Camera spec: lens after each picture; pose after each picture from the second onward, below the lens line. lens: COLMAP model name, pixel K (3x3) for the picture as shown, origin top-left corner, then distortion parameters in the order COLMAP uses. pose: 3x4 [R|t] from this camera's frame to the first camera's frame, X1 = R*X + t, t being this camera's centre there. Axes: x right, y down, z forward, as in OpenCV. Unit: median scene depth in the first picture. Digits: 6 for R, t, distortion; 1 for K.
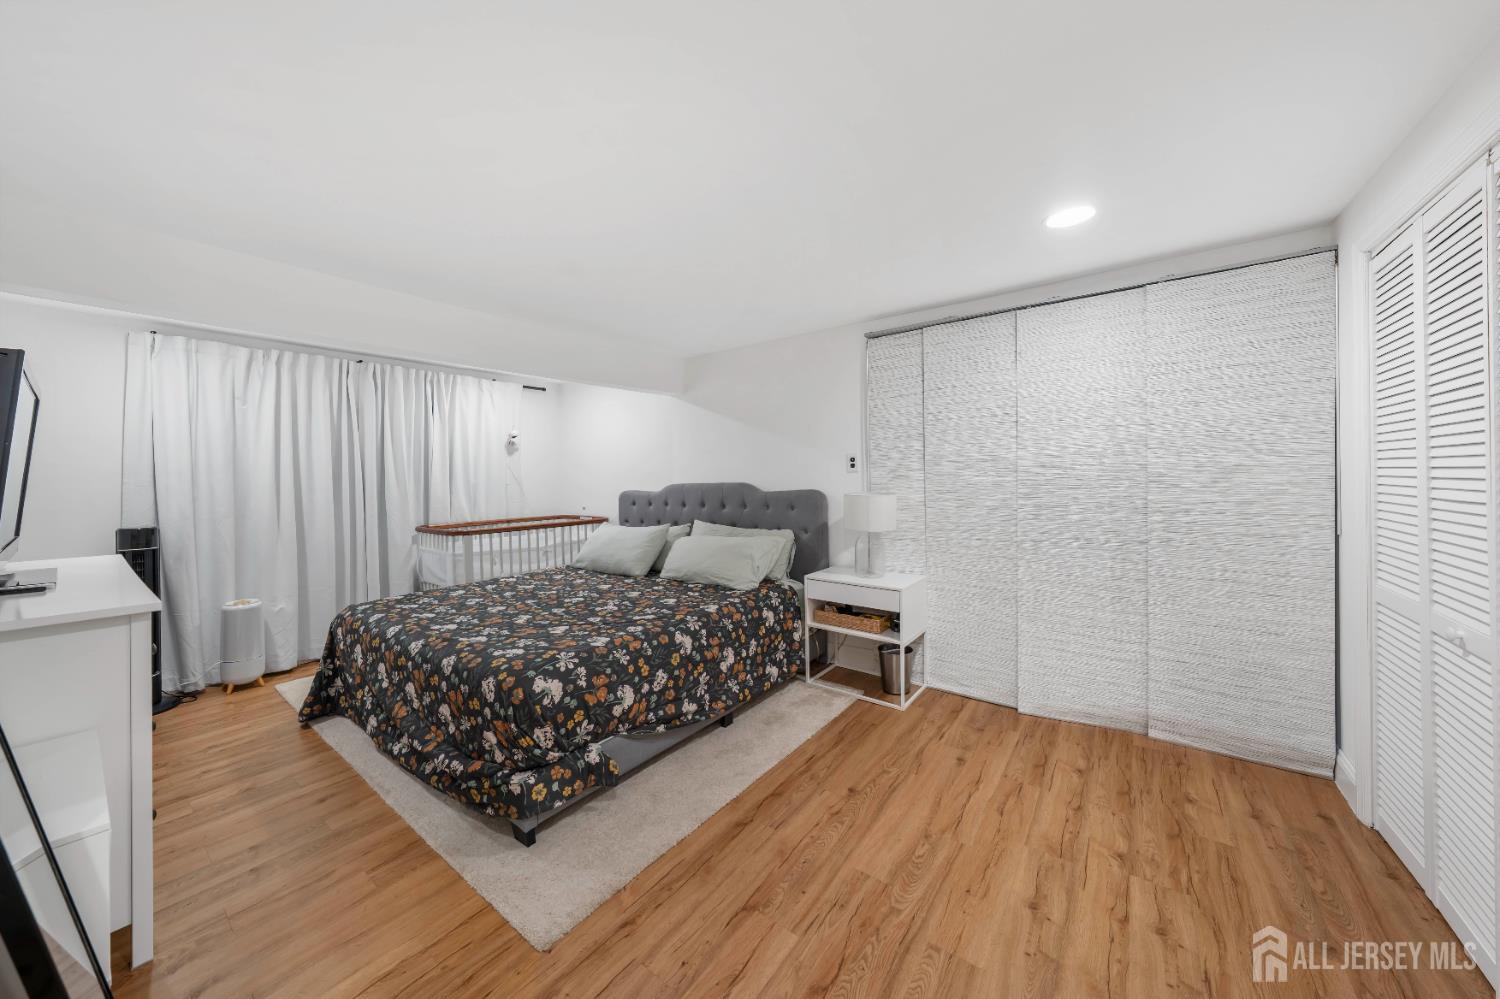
lens RADIAL K [[521.7, 0, 752.1], [0, 521.7, 489.0], [0, 0, 1]] dist [-0.000489, 0.000003]
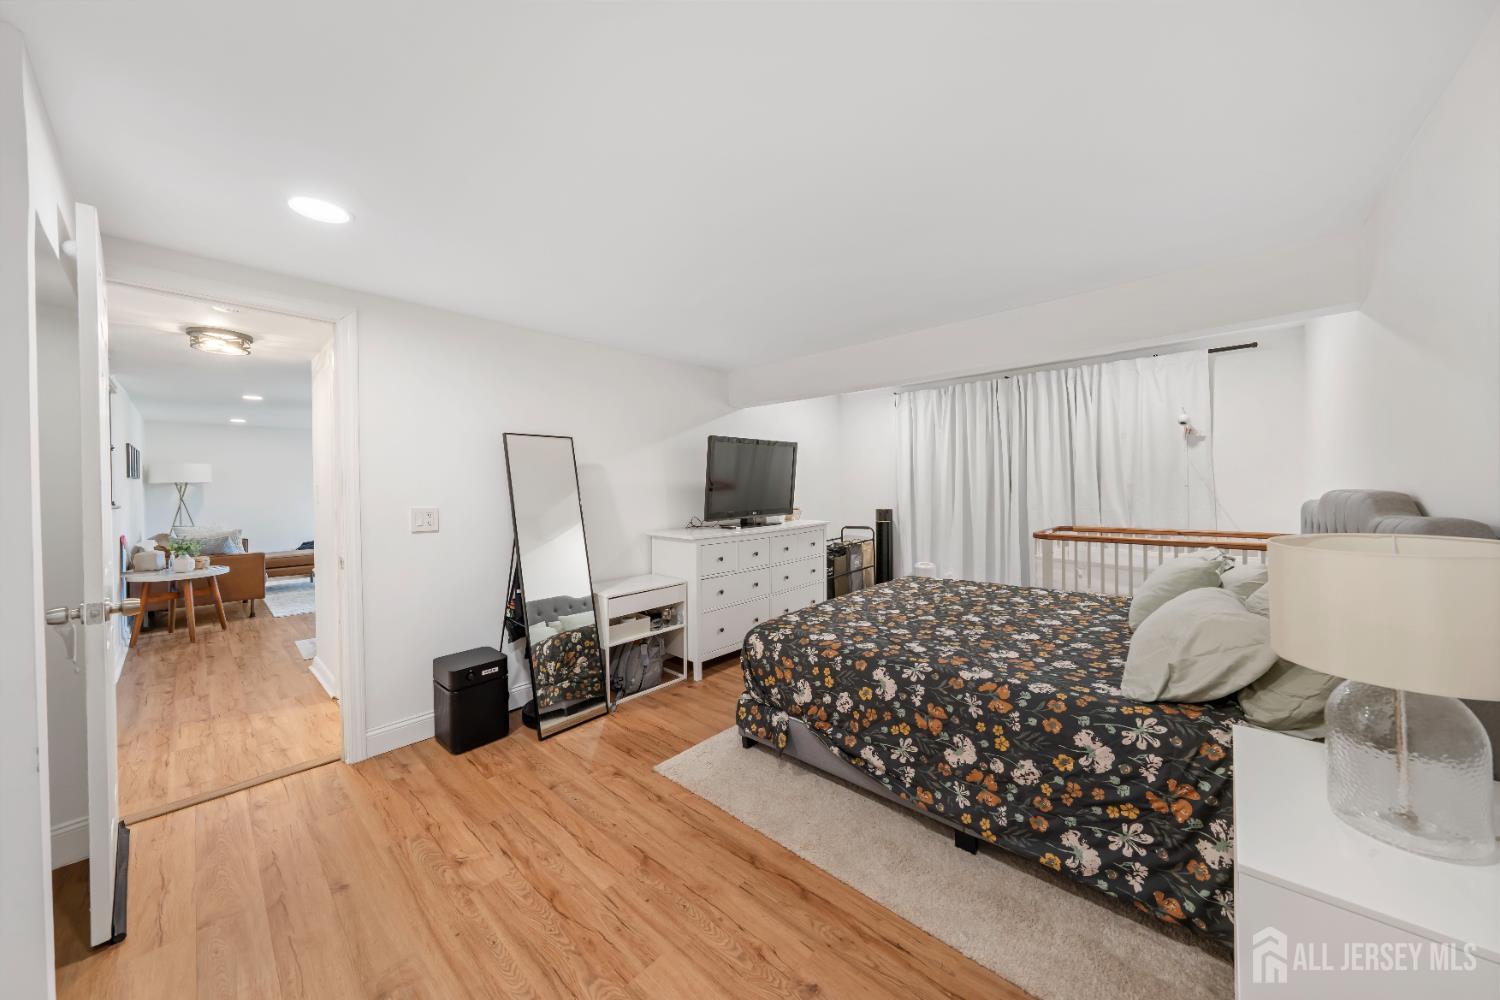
lens RADIAL K [[521.7, 0, 752.1], [0, 521.7, 489.5], [0, 0, 1]] dist [-0.000489, 0.000003]
pose [[-0.104376, 0.025315, -0.994216, 0.670856], [-0.004546, 0.999653, 0.025931, -0.035355], [0.994527, 0.007226, -0.104225, 0.817925]]
